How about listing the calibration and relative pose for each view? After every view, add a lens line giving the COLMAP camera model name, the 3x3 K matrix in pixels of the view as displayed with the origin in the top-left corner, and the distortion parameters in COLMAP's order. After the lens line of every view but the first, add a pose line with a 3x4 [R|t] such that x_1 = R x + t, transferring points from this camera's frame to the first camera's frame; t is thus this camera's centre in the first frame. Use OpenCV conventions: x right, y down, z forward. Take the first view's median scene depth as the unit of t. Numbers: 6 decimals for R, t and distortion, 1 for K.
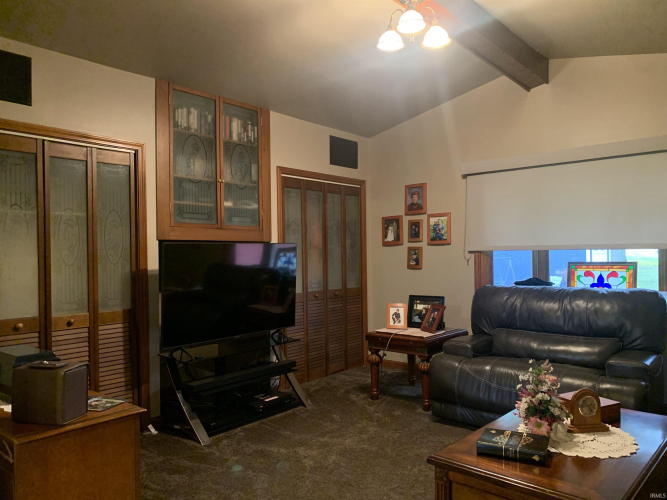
lens RADIAL K [[506.7, 0, 329.4], [0, 506.7, 245.8], [0, 0, 1]] dist [0.044027, -0.076512]
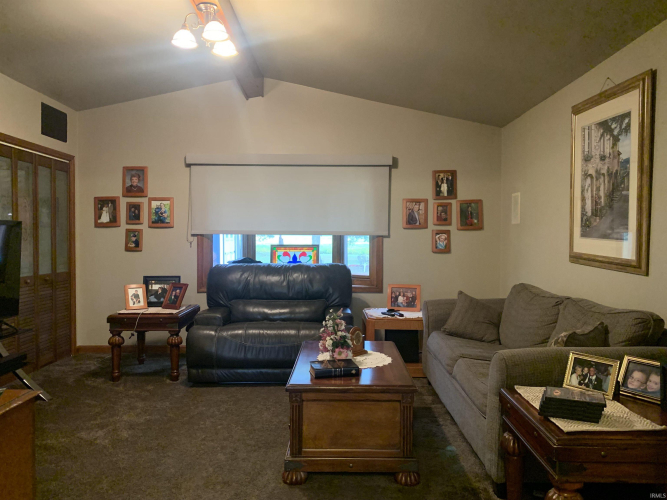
lens RADIAL K [[506.7, 0, 345.7], [0, 506.7, 242.3], [0, 0, 1]] dist [0.044027, -0.076512]
pose [[0.736126, 0.008740, 0.676788, -0.244798], [-0.023656, 0.999638, 0.012820, 0.006441], [-0.676431, -0.025447, 0.736066, -0.031475]]
